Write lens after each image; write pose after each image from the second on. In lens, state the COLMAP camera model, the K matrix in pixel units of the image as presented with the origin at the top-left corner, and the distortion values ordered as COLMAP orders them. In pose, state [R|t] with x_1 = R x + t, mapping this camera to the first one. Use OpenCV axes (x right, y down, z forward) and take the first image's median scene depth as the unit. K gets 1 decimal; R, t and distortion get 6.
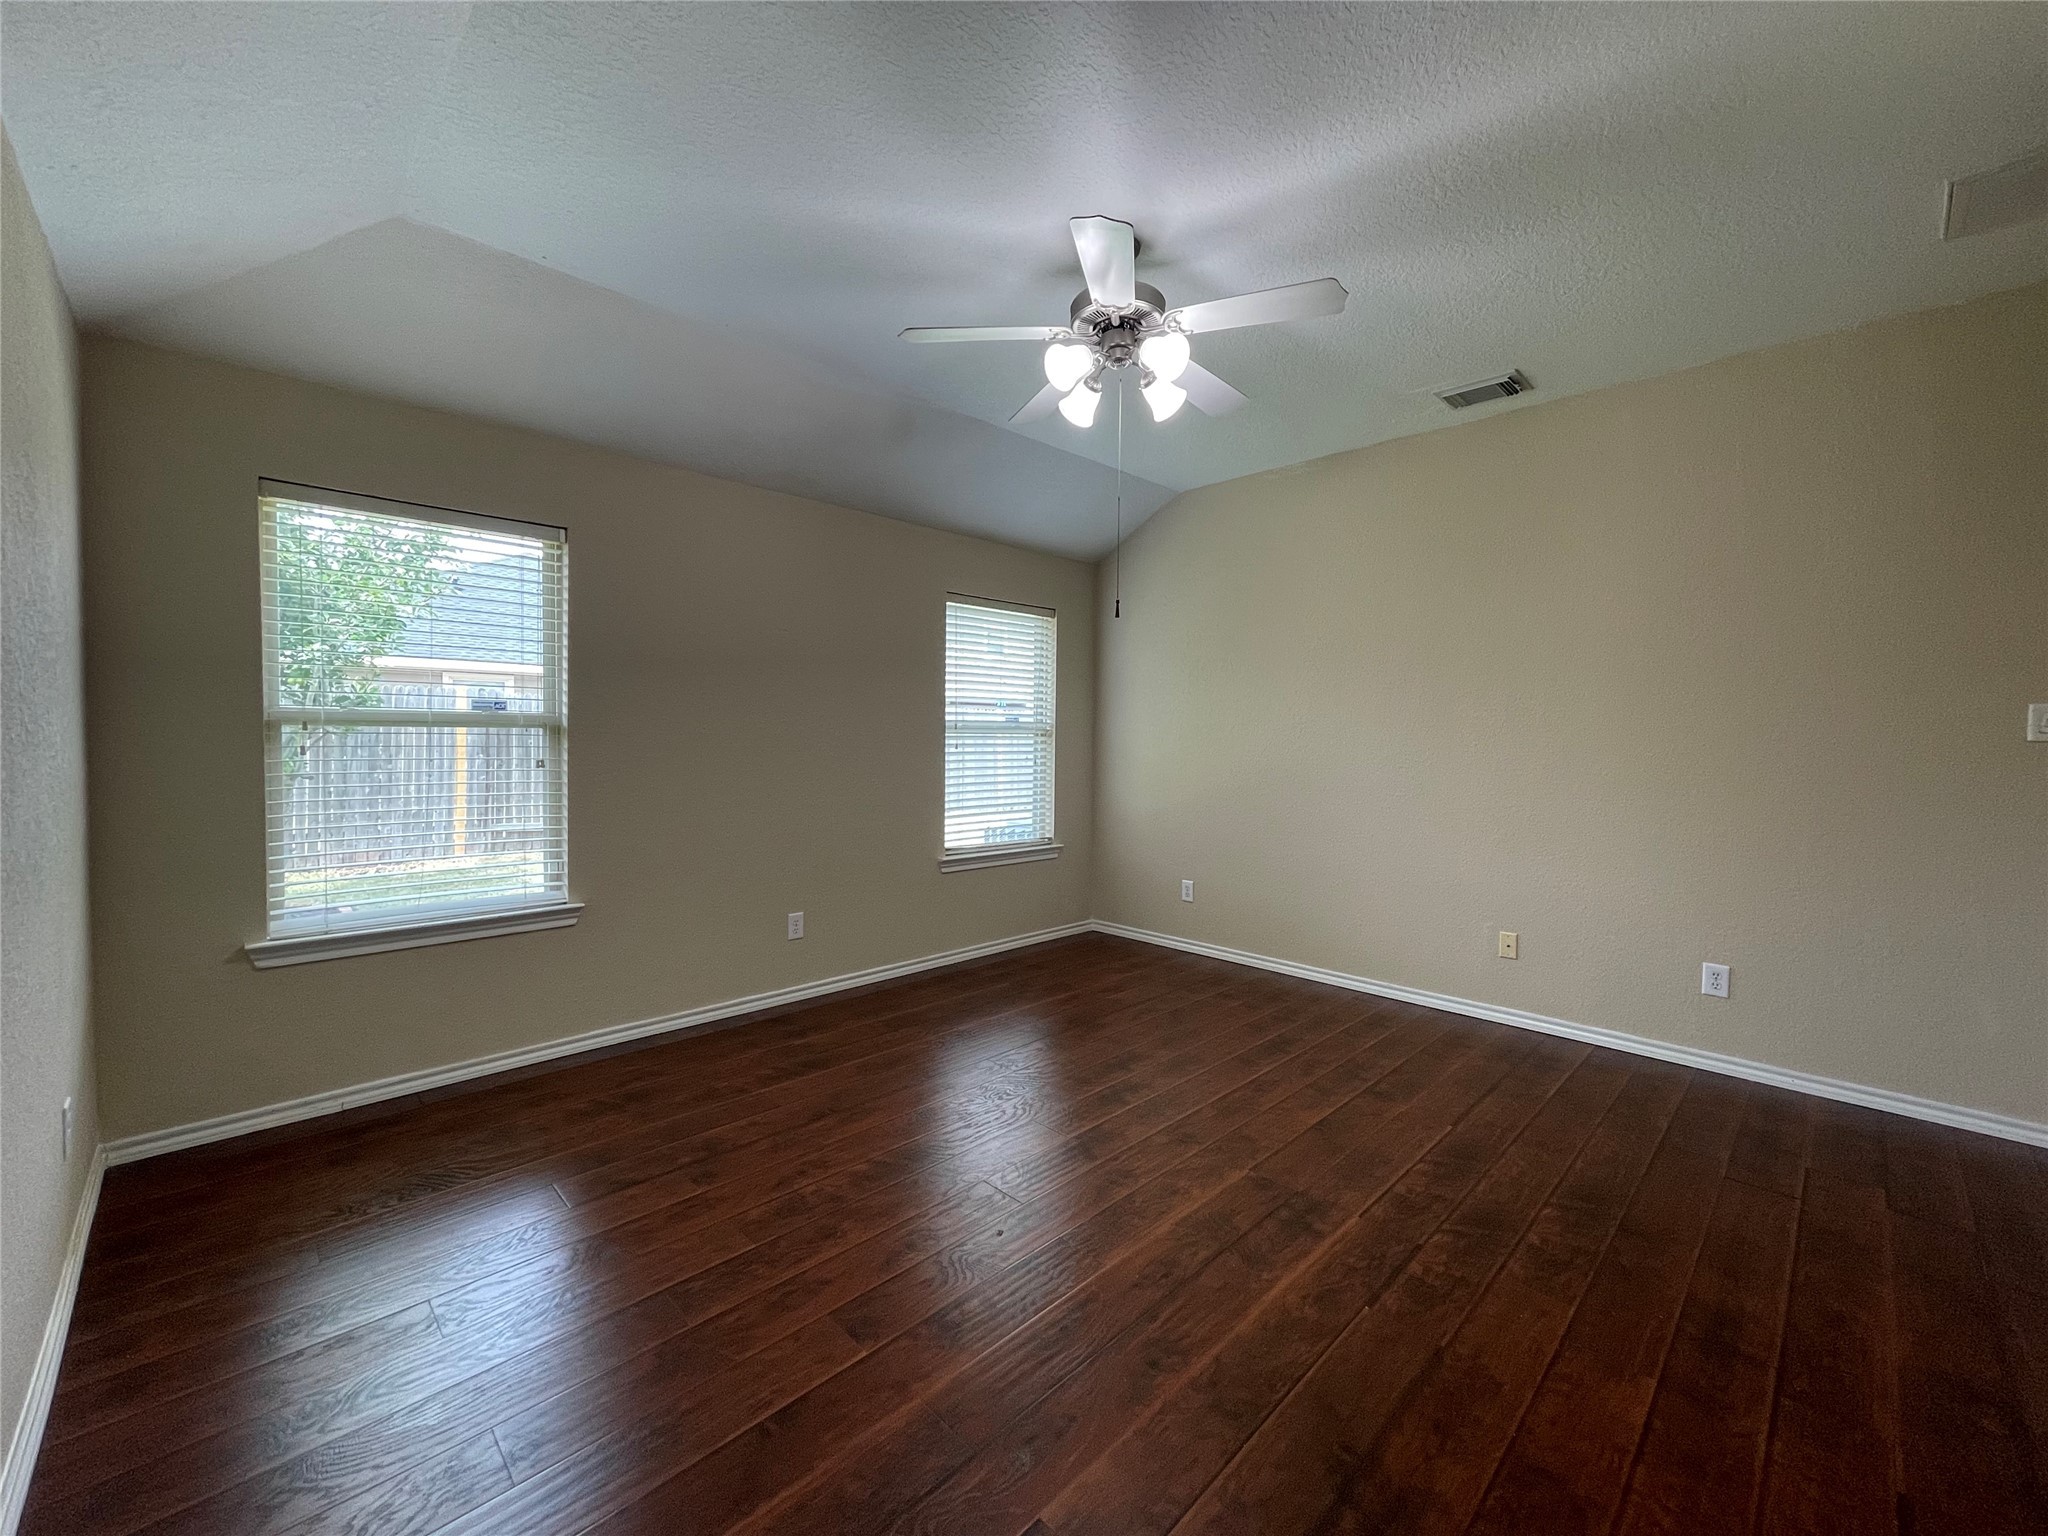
lens RADIAL K [[827.7, 0, 1024.9], [0, 827.7, 762.7], [0, 0, 1]] dist [-0.001649, -0.000499]
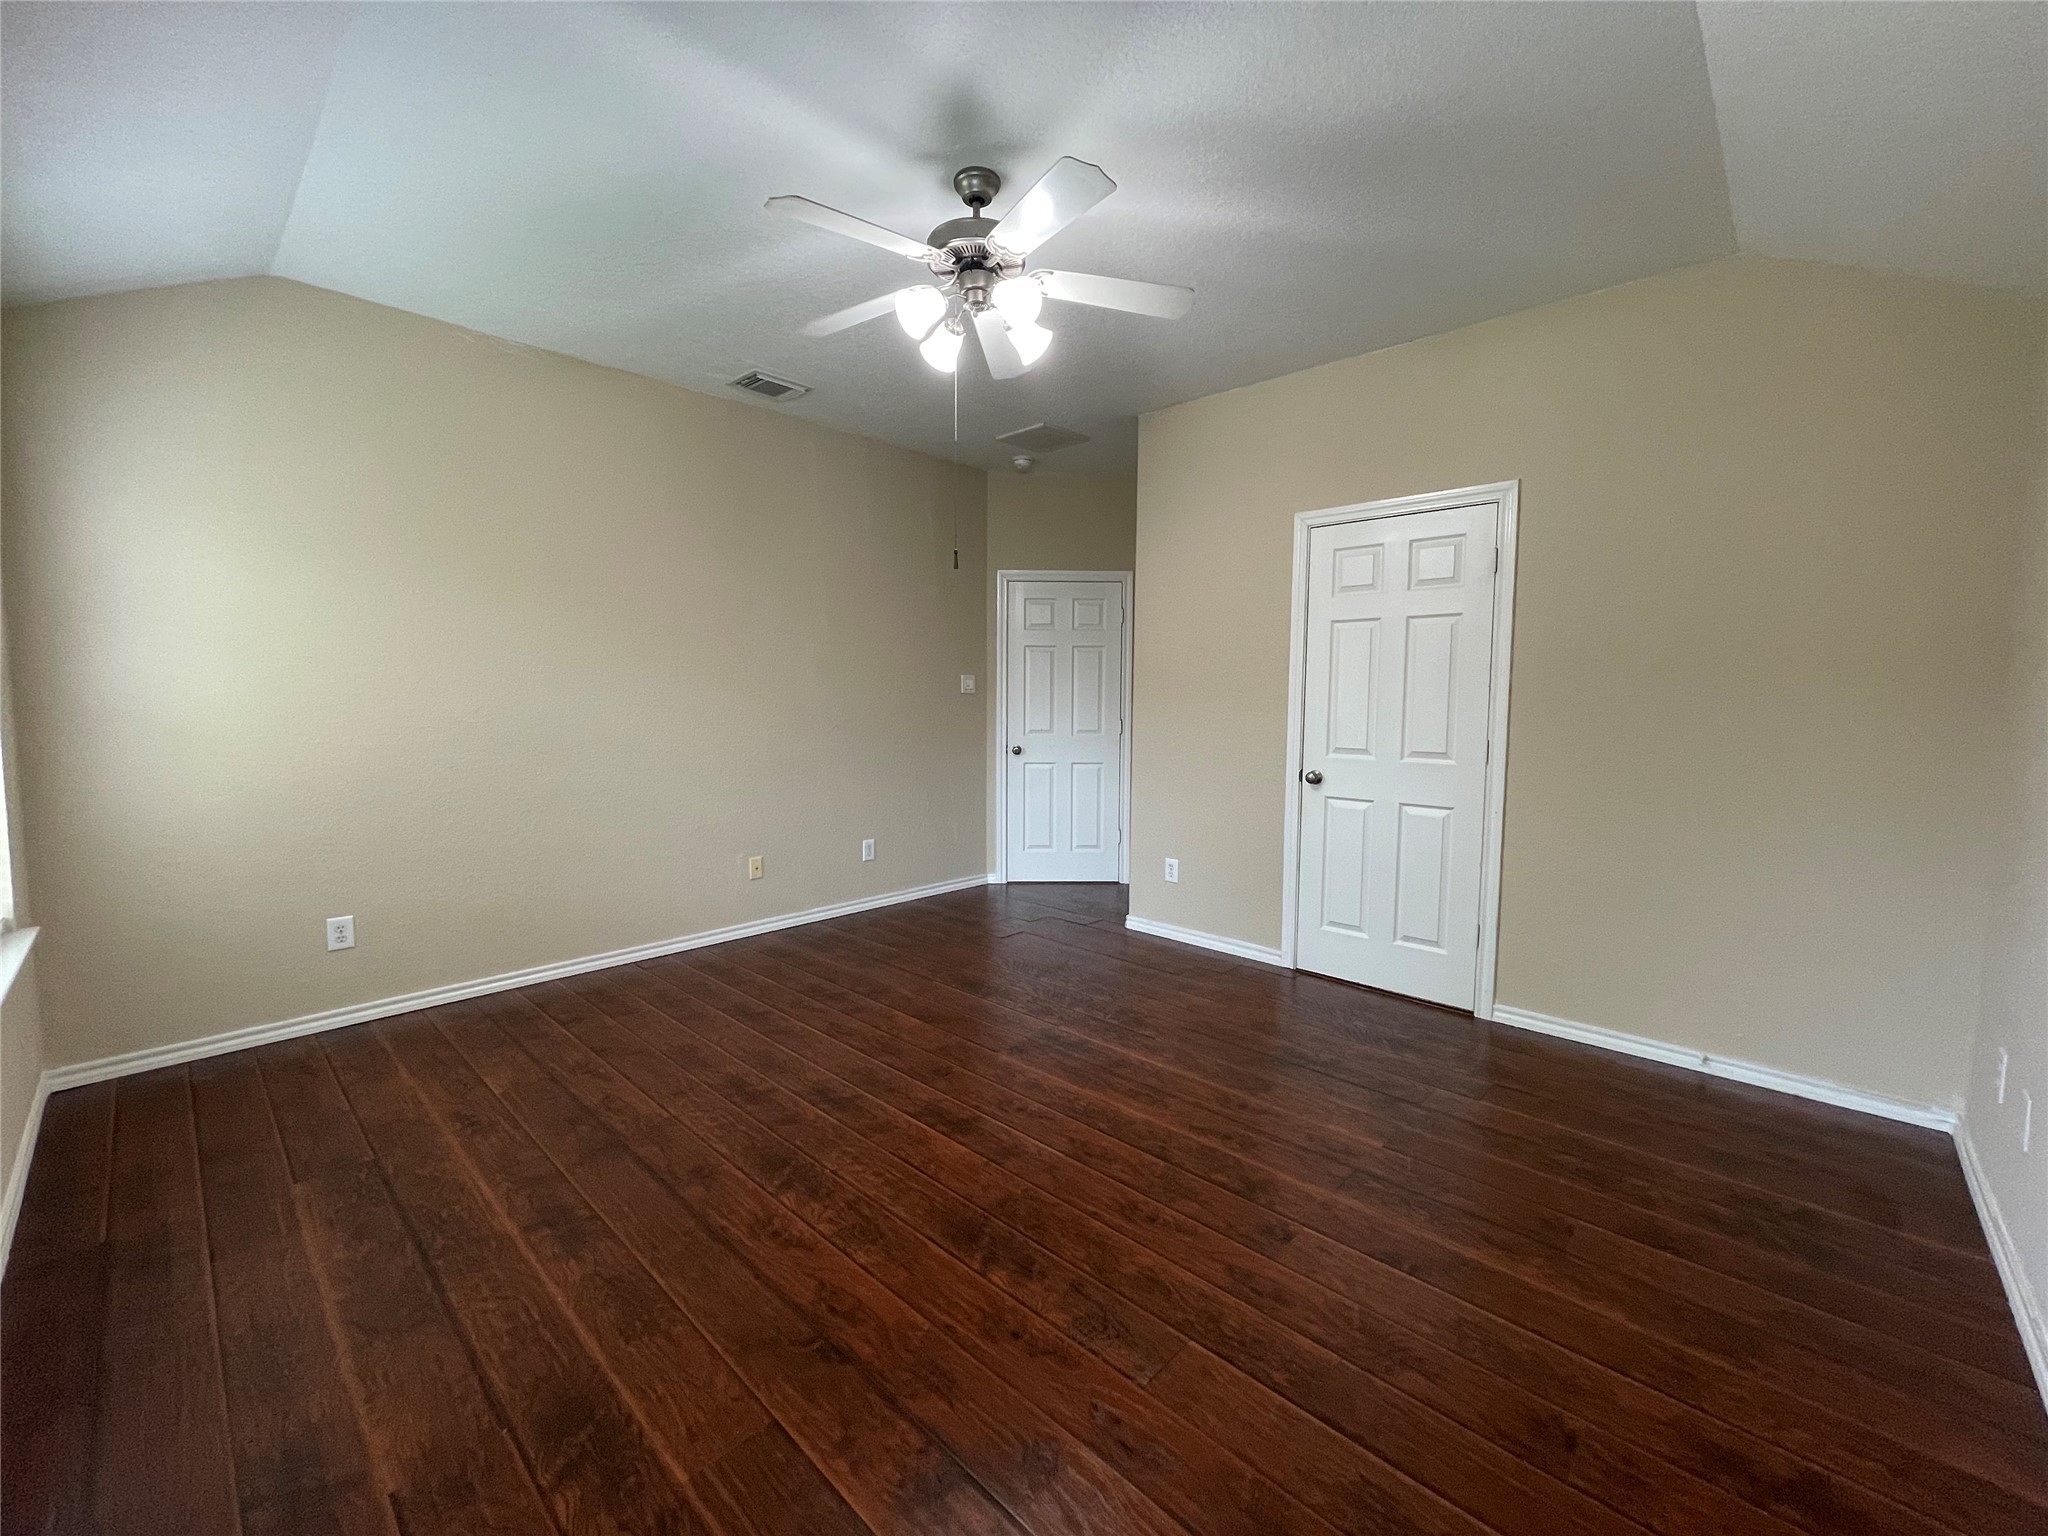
lens RADIAL K [[838.2, 0, 1015.0], [0, 838.2, 752.8], [0, 0, 1]] dist [0.019263, -0.000233]
pose [[-0.022626, -0.078354, 0.996669, -0.719162], [0.027097, 0.996510, 0.078957, -0.032575], [-0.999377, 0.028793, -0.020424, 0.771001]]
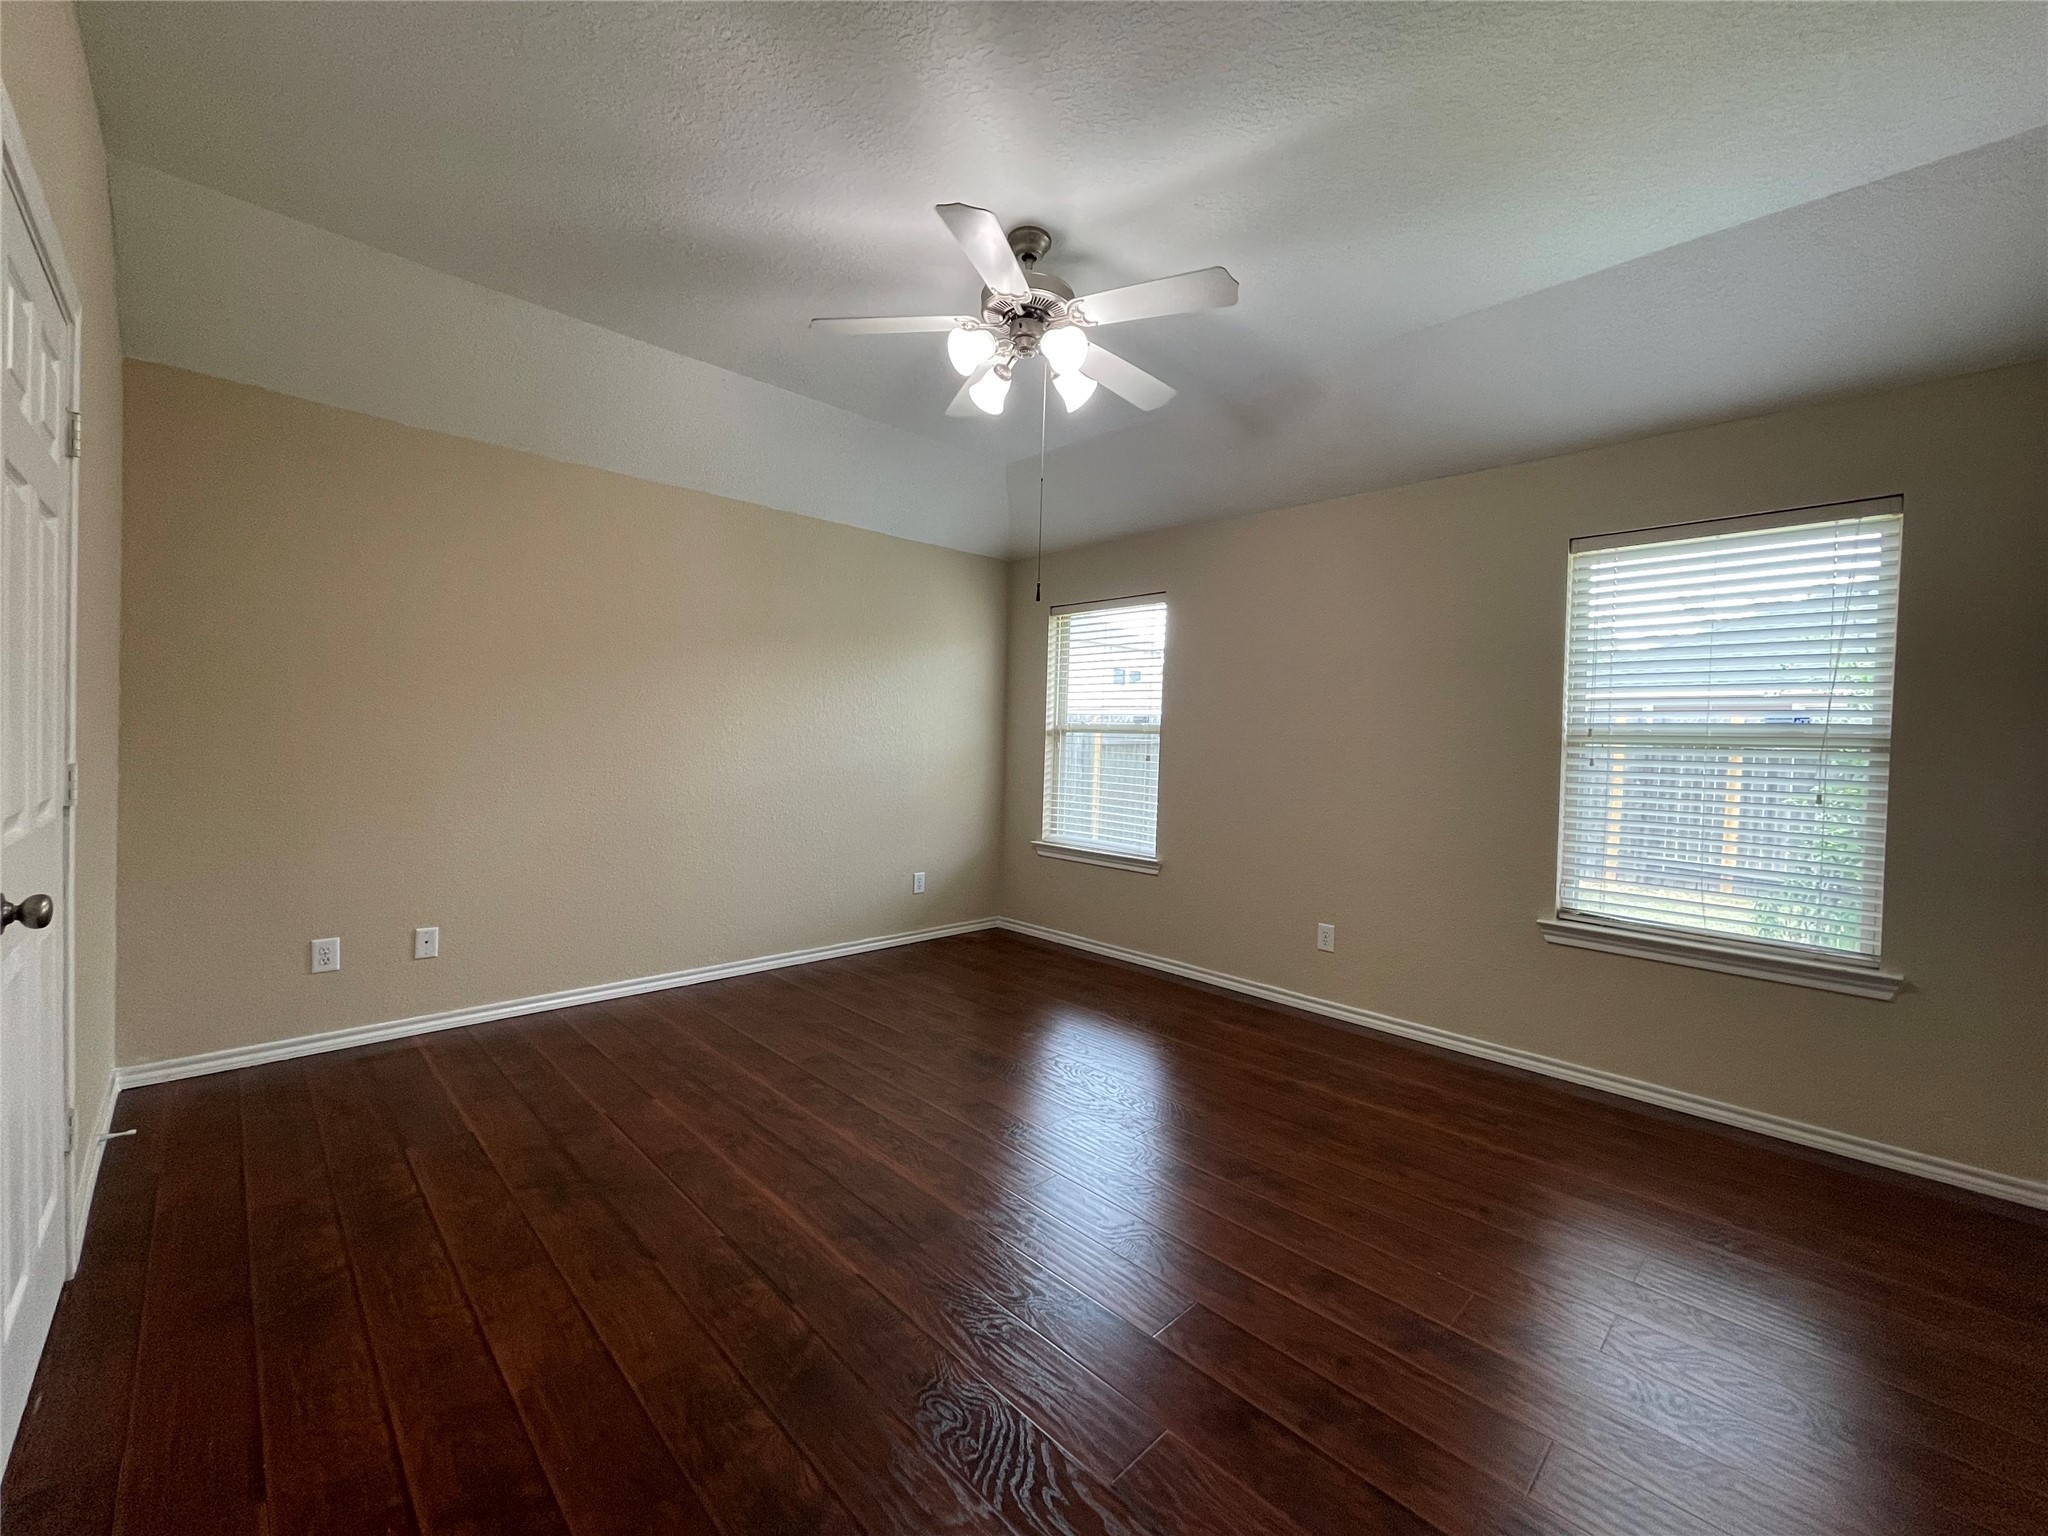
lens RADIAL K [[821.5, 0, 1027.8], [0, 821.5, 777.3], [0, 0, 1]] dist [-0.000105, 0.000029]
pose [[-0.001638, 0.033149, -0.999449, 0.872300], [-0.062799, 0.997474, 0.033187, -0.002235], [0.998025, 0.062819, 0.000448, 0.805562]]
